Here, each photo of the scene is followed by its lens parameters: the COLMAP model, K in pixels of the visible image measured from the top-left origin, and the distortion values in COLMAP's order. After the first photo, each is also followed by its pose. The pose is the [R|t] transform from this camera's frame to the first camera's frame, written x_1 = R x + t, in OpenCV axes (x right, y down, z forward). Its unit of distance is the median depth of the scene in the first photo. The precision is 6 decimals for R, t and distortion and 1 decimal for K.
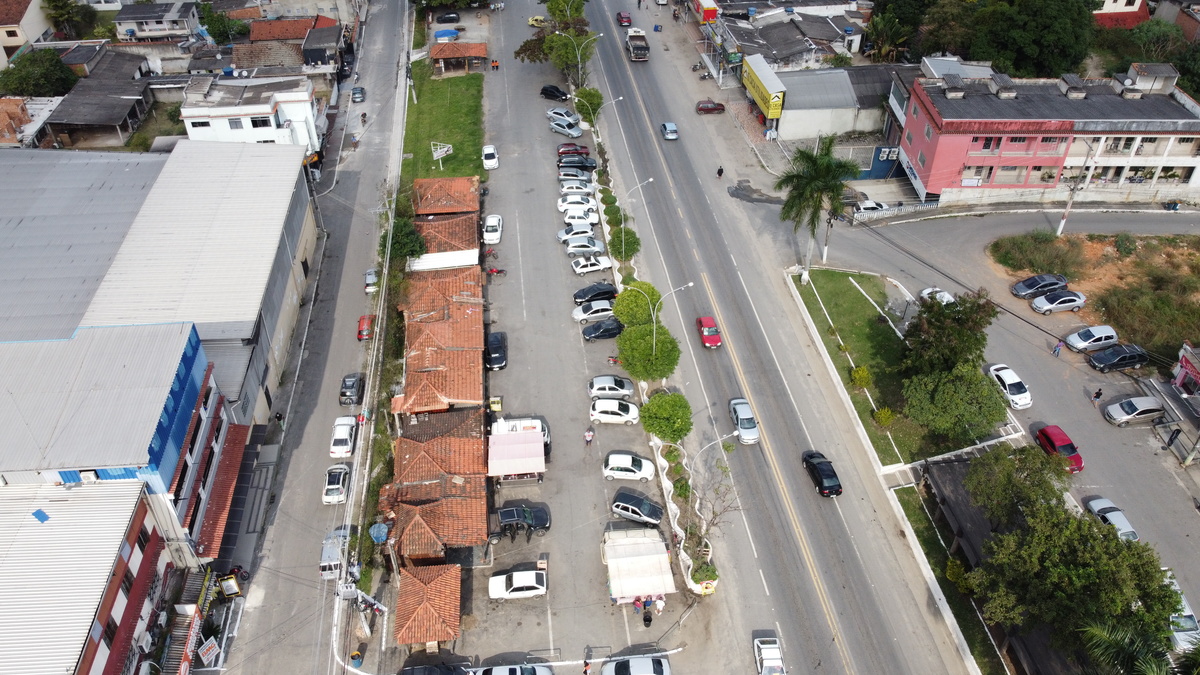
lens RADIAL K [[902.1, 0, 583.2], [0, 902.1, 339.0], [0, 0, 1]] dist [0.001563, -0.002883]
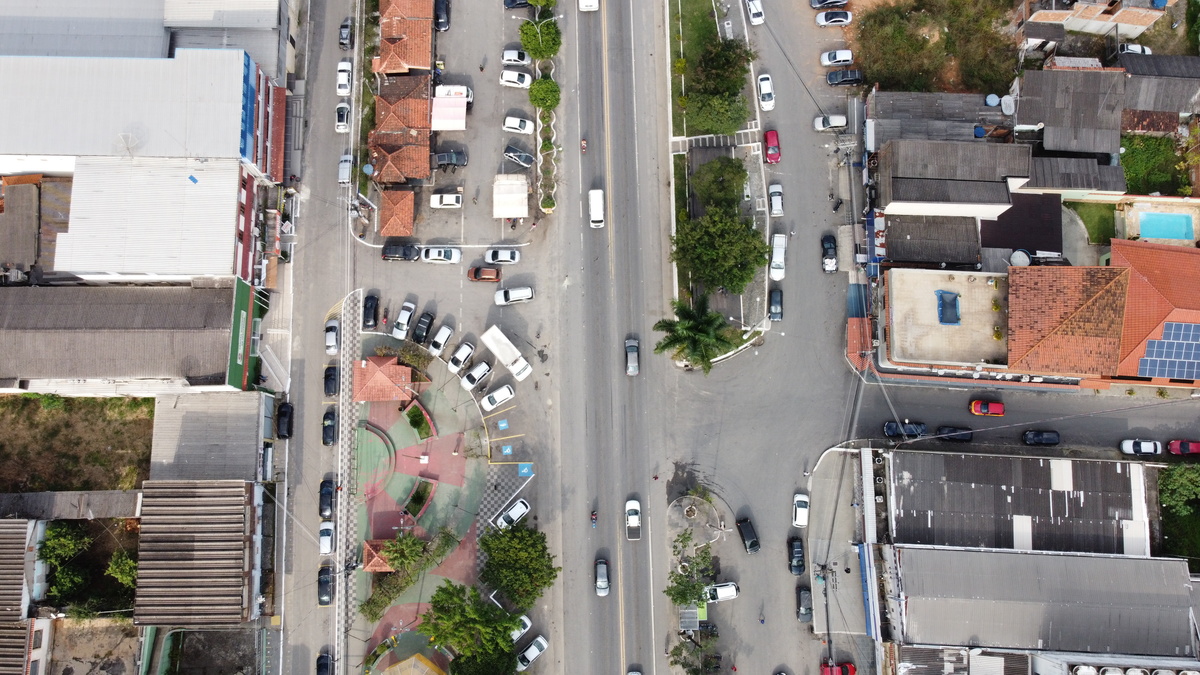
lens RADIAL K [[910.1, 0, 591.9], [0, 910.1, 330.4], [0, 0, 1]] dist [-0.009565, 0.005377]
pose [[0.996253, 0.086013, -0.009093, 0.137249], [-0.058750, 0.750108, 0.658701, -0.400632], [0.063477, -0.655698, 0.752350, -0.286494]]
